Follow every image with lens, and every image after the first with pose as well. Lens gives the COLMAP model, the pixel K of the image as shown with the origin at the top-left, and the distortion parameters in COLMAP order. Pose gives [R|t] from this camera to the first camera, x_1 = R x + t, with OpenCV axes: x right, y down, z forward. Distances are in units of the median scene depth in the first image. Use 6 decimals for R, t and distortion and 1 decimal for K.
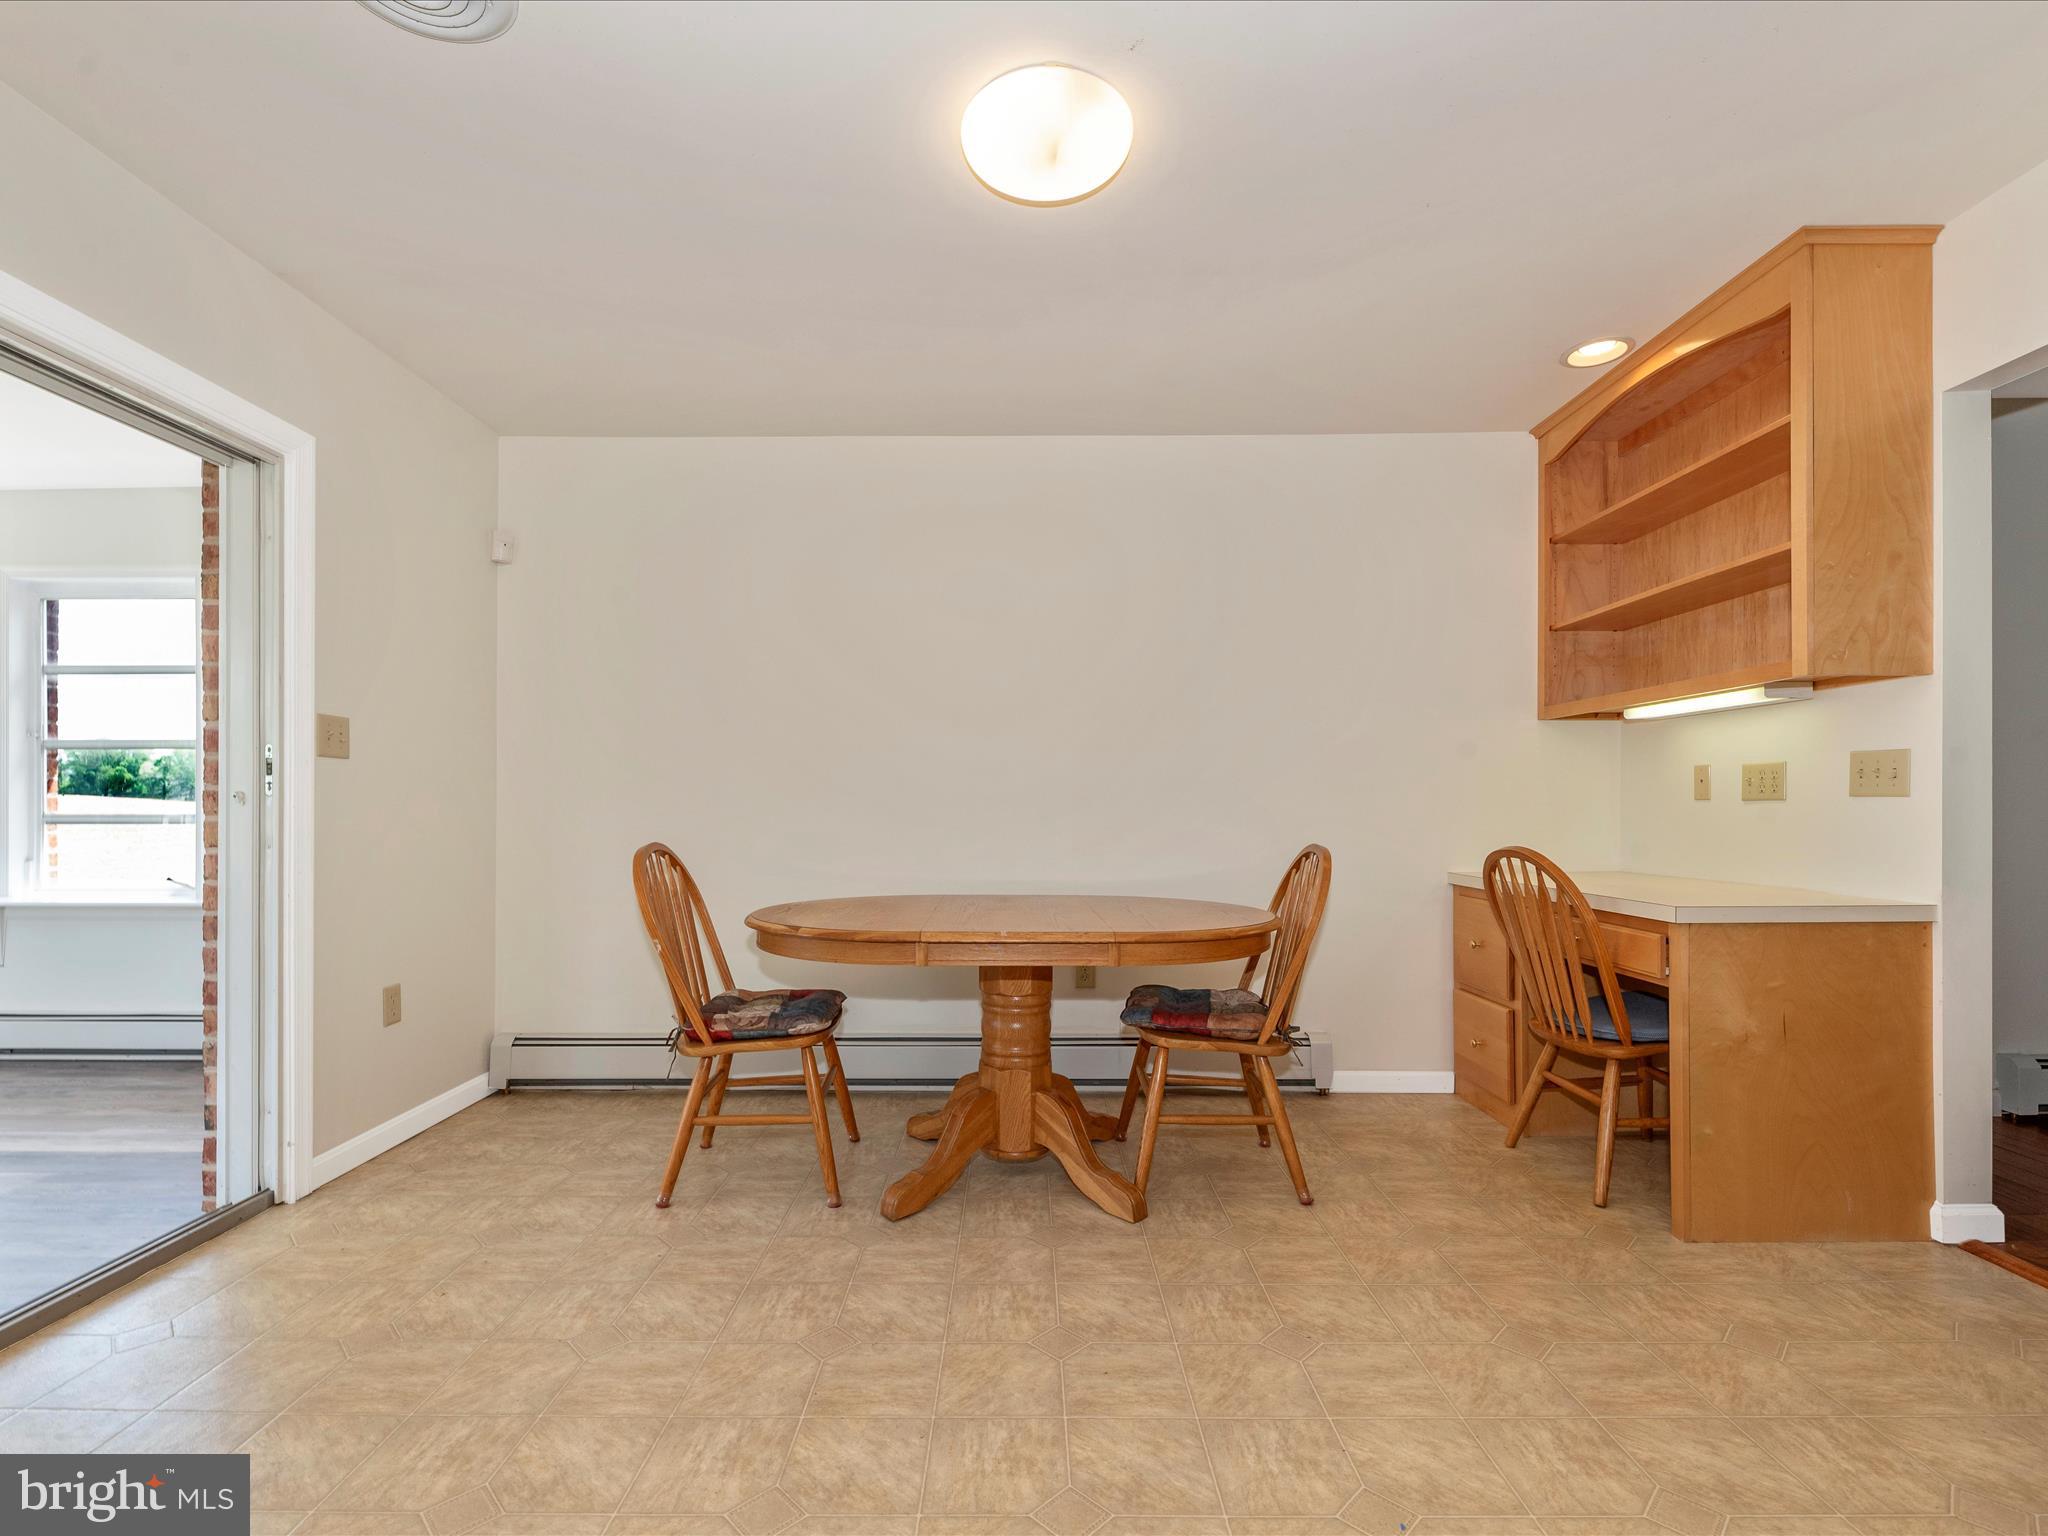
lens RADIAL K [[921.1, 0, 1014.9], [0, 921.1, 788.9], [0, 0, 1]] dist [0.000804, -0.000047]
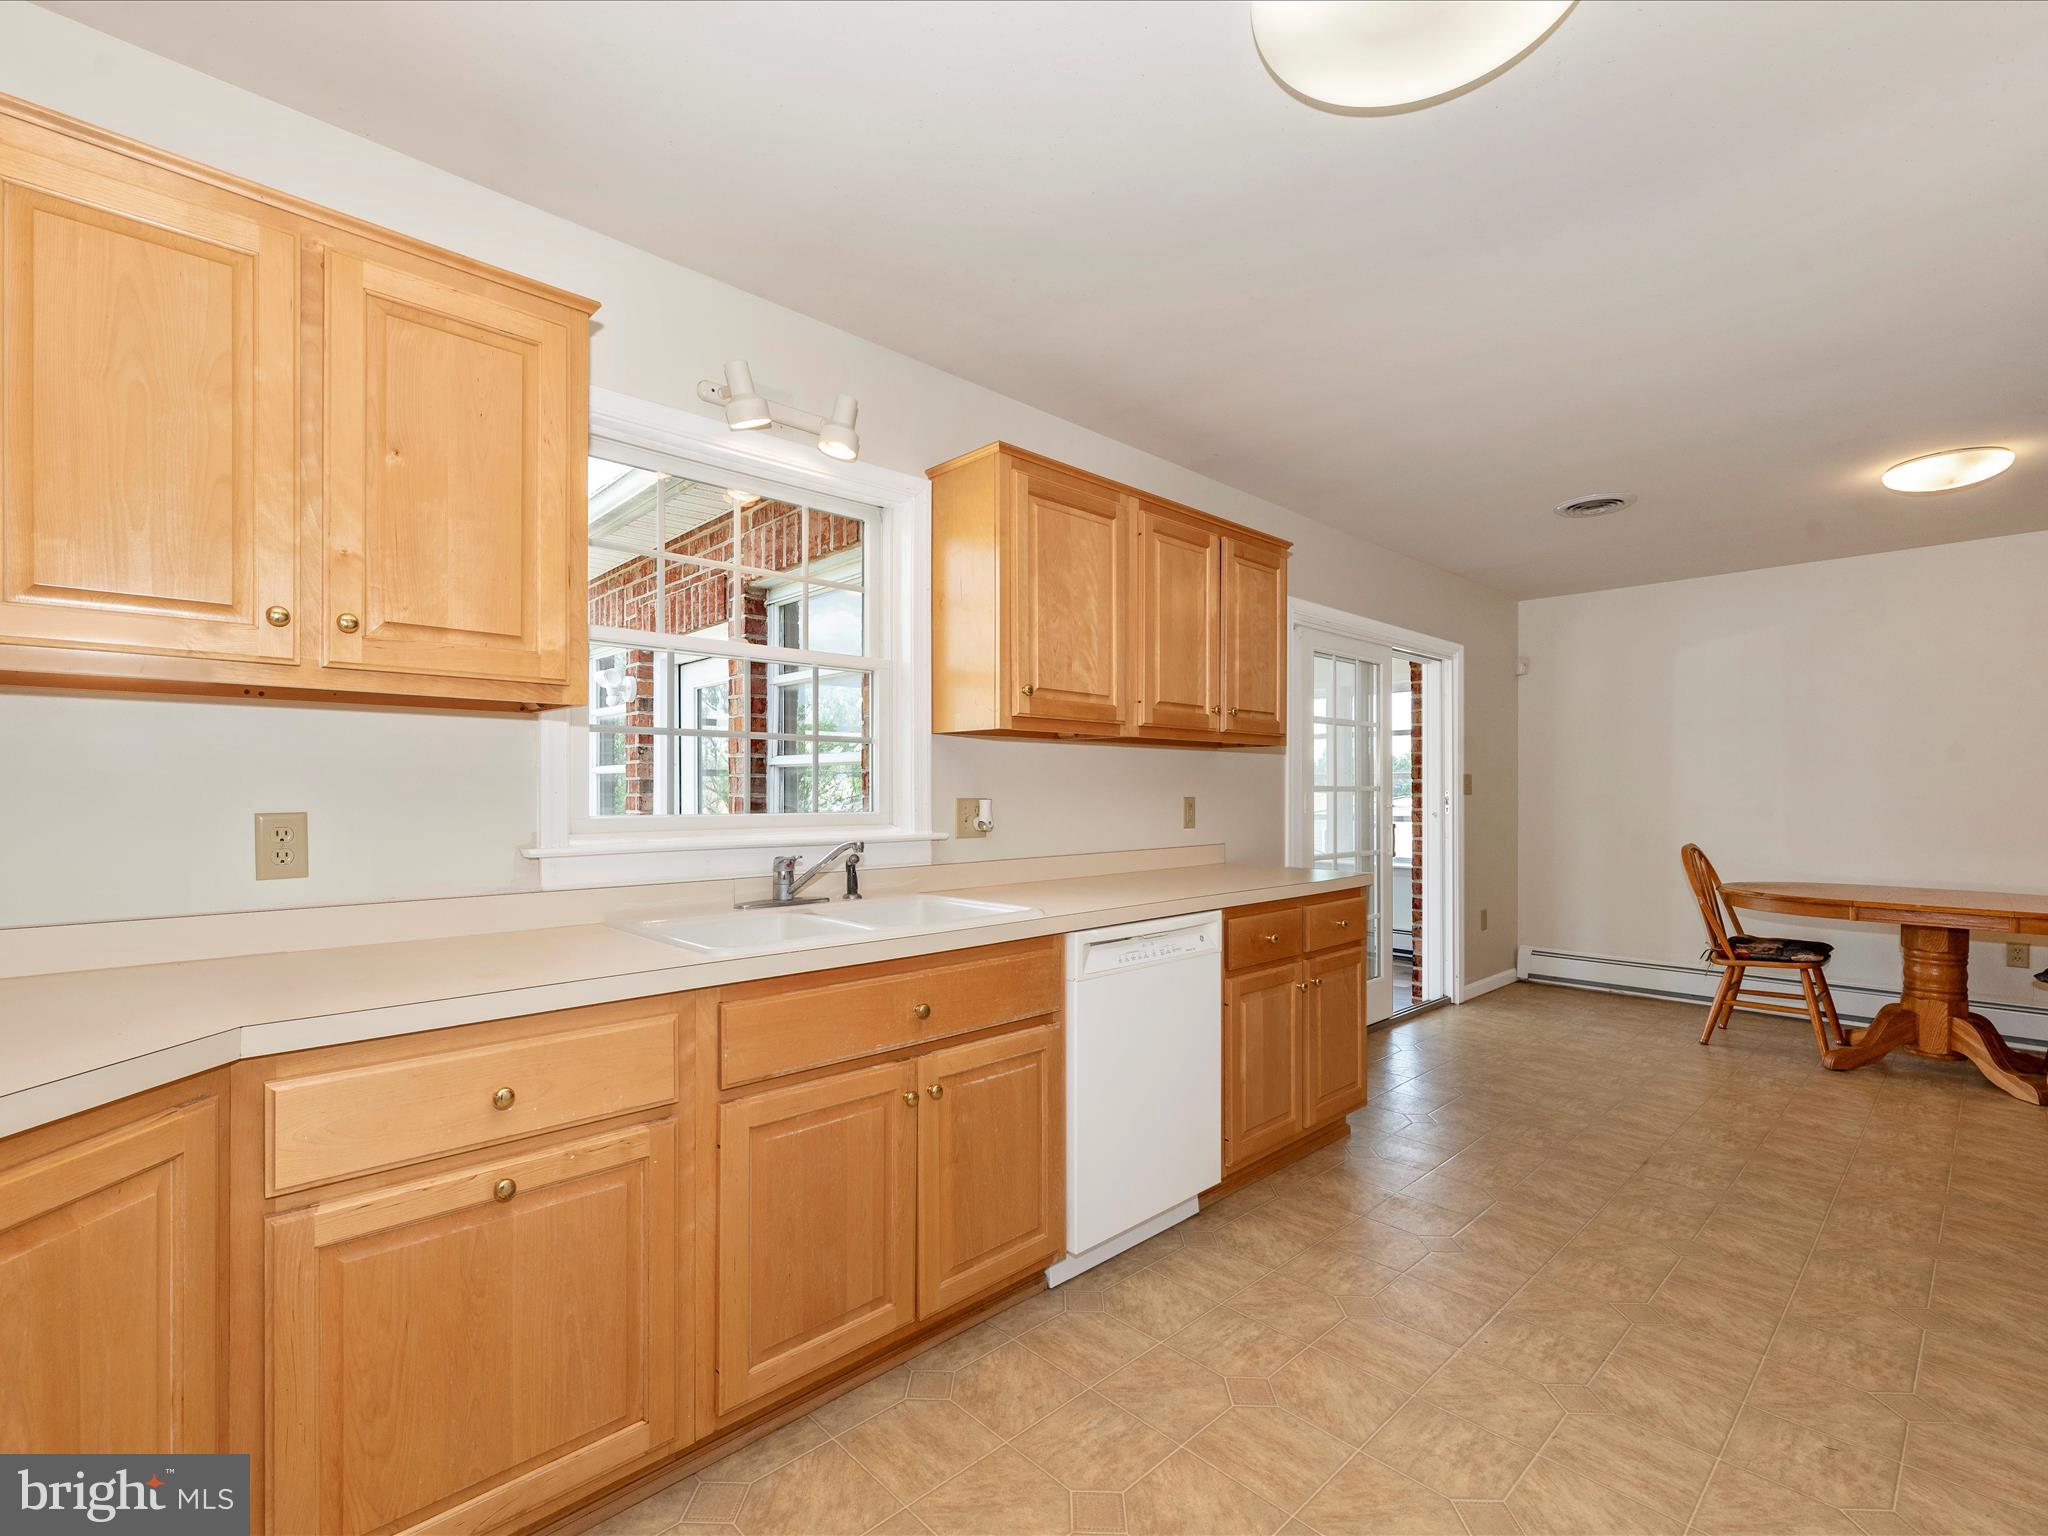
lens RADIAL K [[921.1, 0, 1014.9], [0, 921.1, 788.9], [0, 0, 1]] dist [0.000804, -0.000047]
pose [[0.695320, 0.001986, -0.718697, 0.037842], [0.014986, 0.999739, 0.017261, -0.090204], [0.718544, -0.022772, 0.695109, -1.103482]]
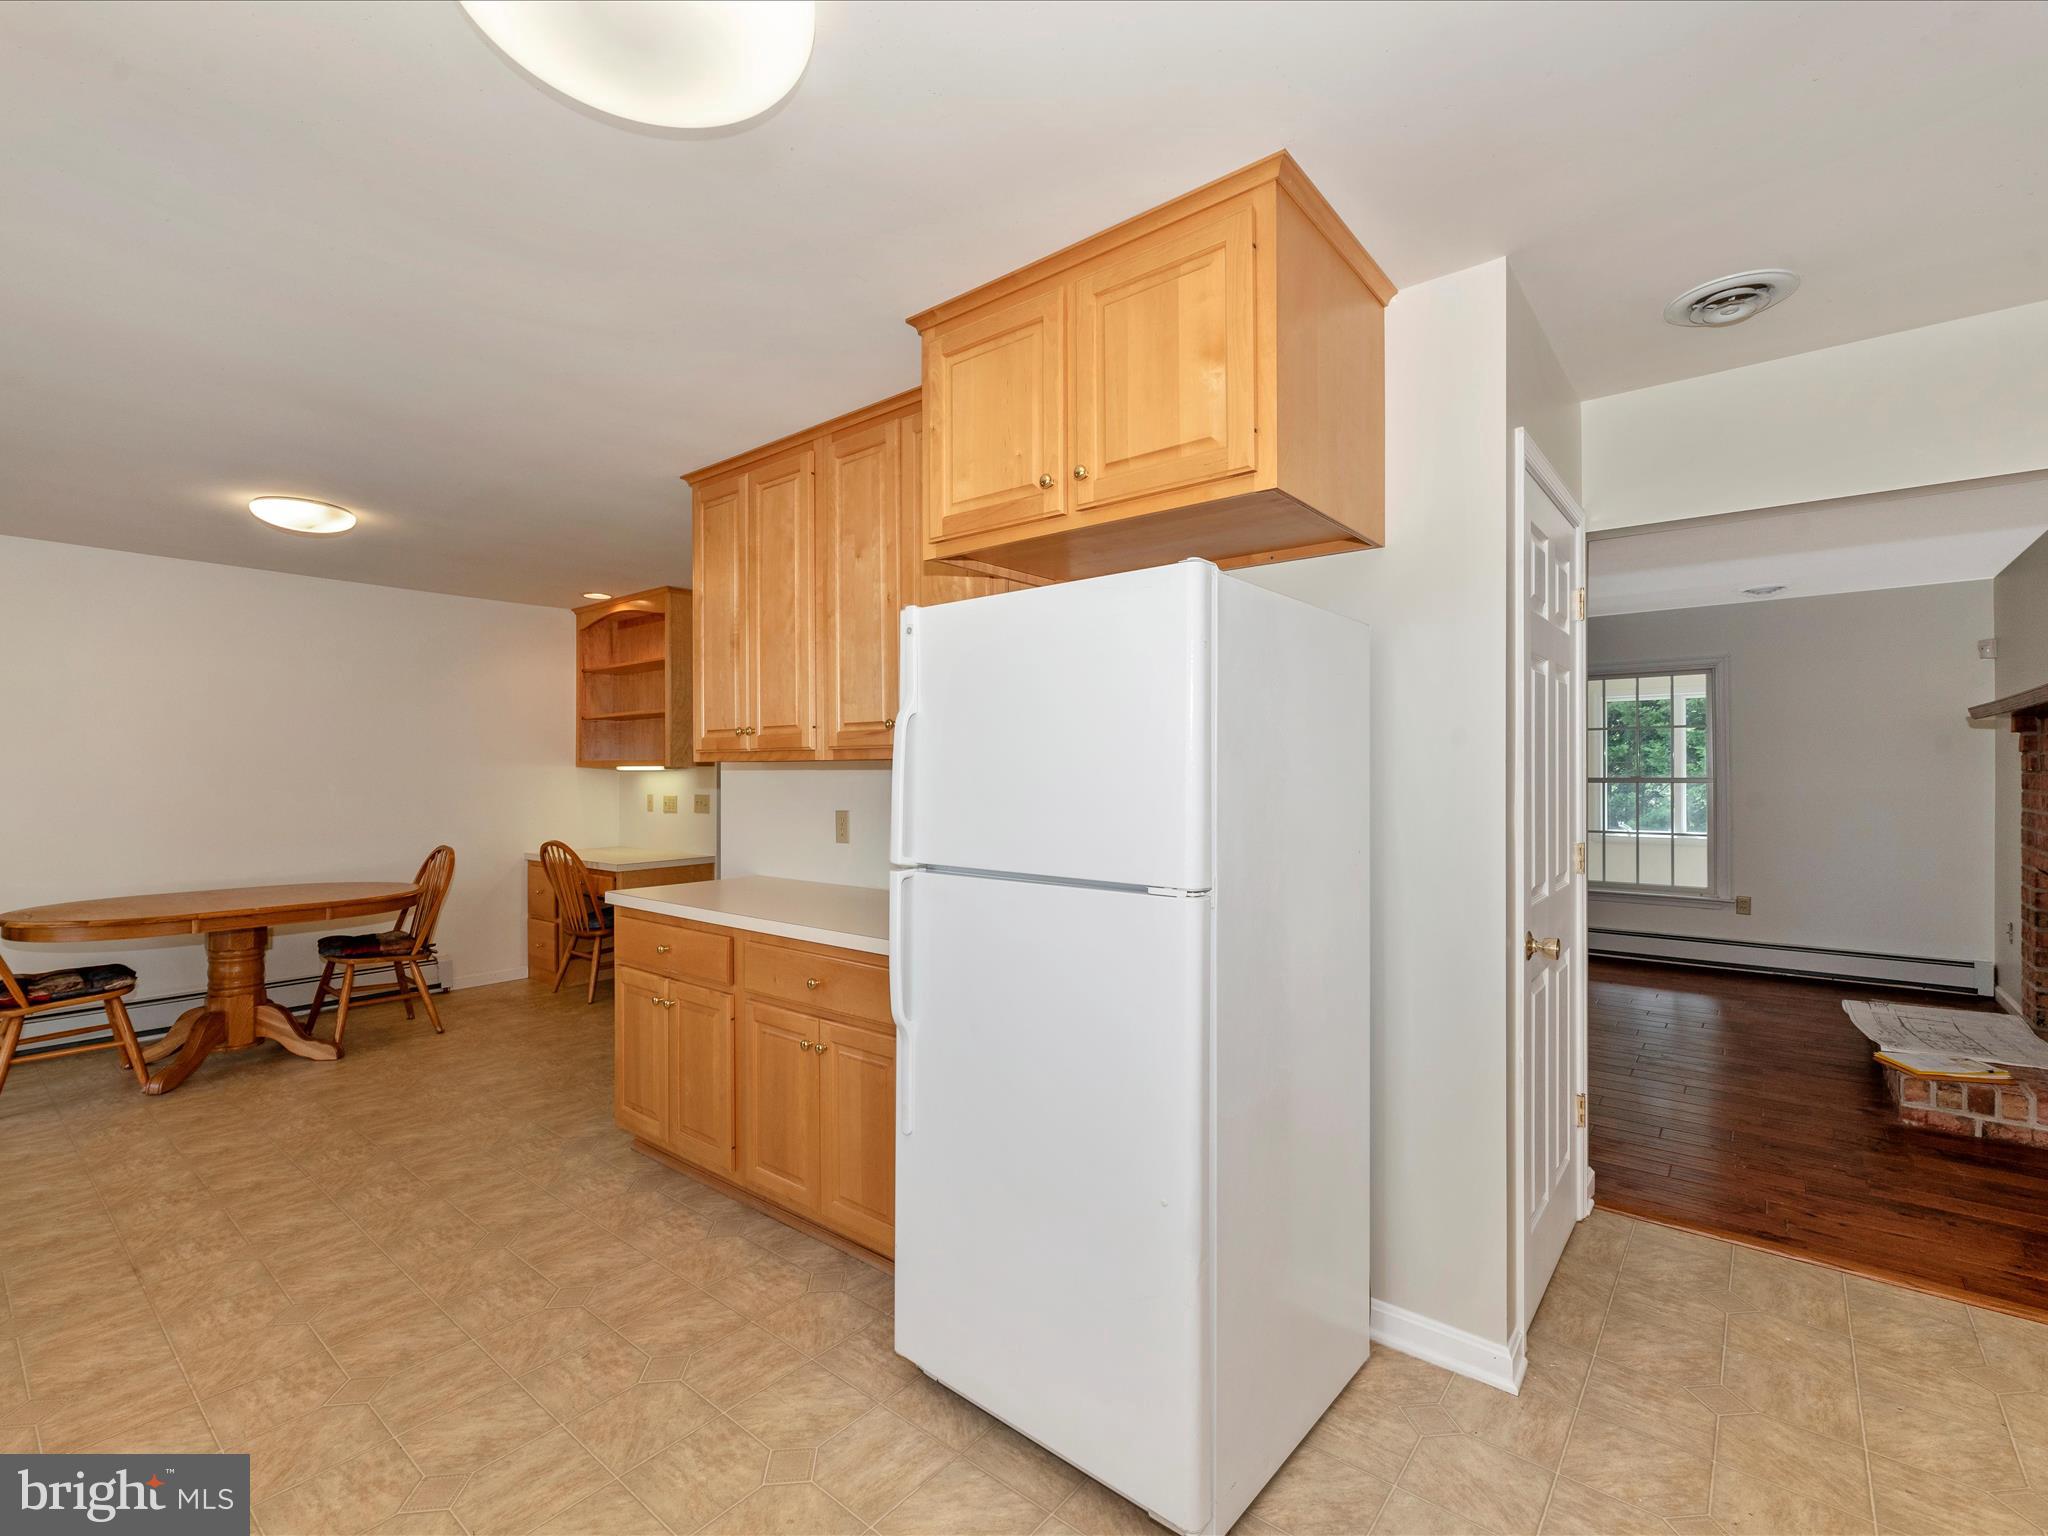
lens RADIAL K [[921.1, 0, 1014.9], [0, 921.1, 788.9], [0, 0, 1]] dist [0.000804, -0.000047]
pose [[0.626776, -0.013541, 0.779082, -0.391912], [-0.019322, 0.999271, 0.032912, -0.134583], [-0.778960, -0.035682, 0.626058, -1.034826]]
